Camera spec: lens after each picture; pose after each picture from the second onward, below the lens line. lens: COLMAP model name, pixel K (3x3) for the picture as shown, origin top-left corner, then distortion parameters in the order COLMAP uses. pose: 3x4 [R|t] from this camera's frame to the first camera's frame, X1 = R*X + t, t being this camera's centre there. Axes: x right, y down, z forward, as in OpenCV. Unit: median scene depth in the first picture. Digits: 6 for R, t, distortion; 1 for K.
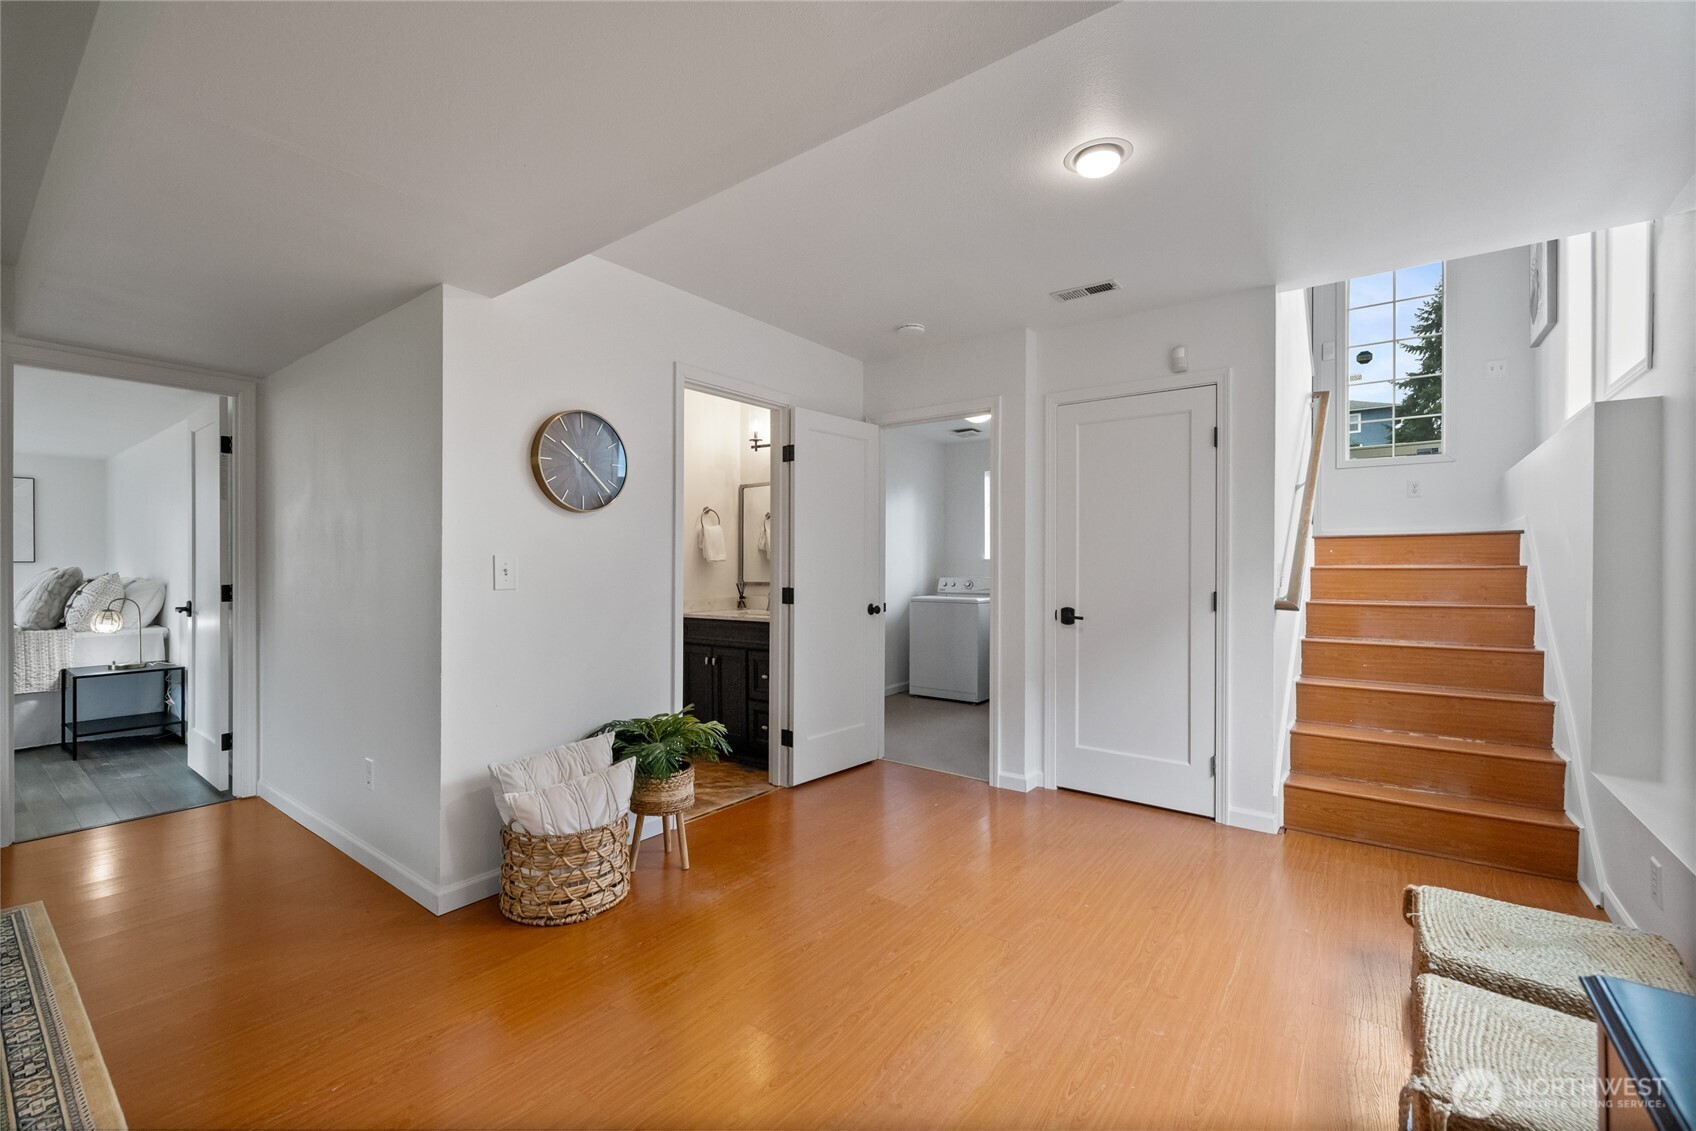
lens RADIAL K [[711.5, 0, 847.2], [0, 711.5, 573.5], [0, 0, 1]] dist [0.001871, 0.000511]
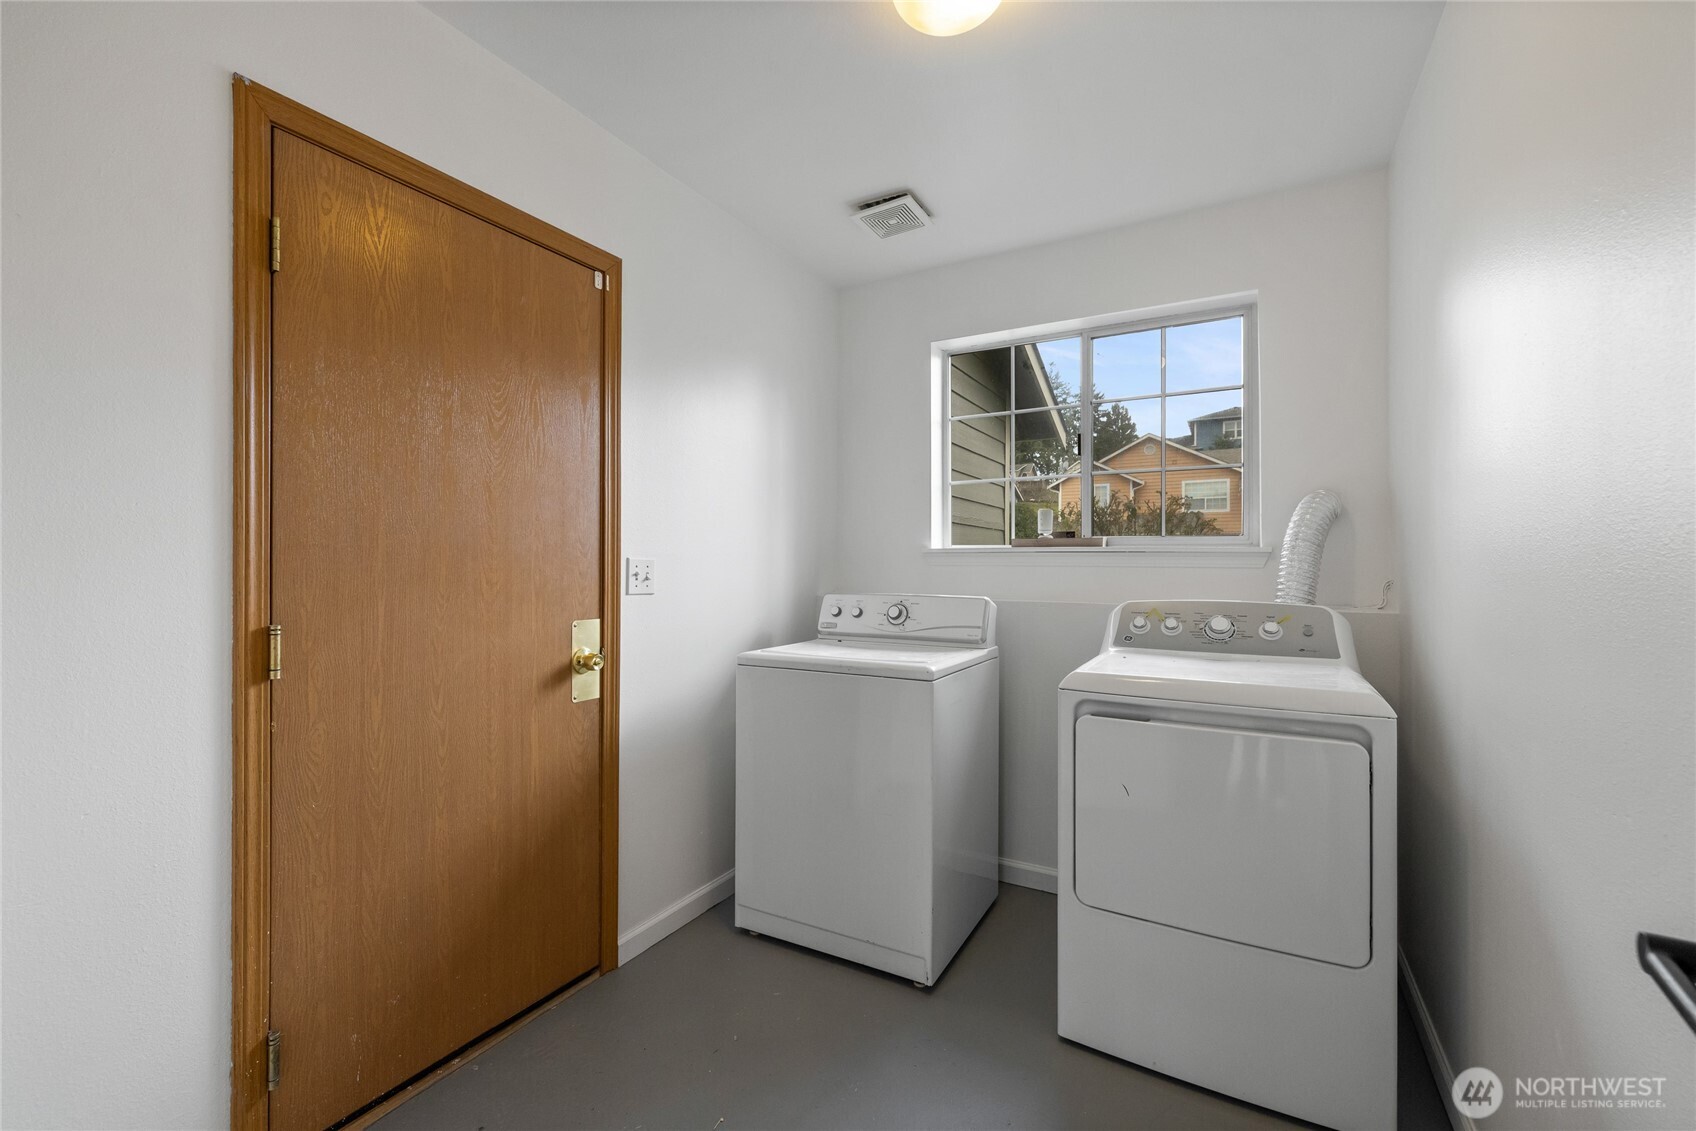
lens RADIAL K [[711.5, 0, 846.5], [0, 711.5, 563.8], [0, 0, 1]] dist [0.001871, 0.000511]
pose [[0.990445, 0.004787, 0.137826, 0.097925], [-0.003723, 0.999961, -0.007978, -0.009095], [-0.137859, 0.007388, 0.990424, 0.674889]]
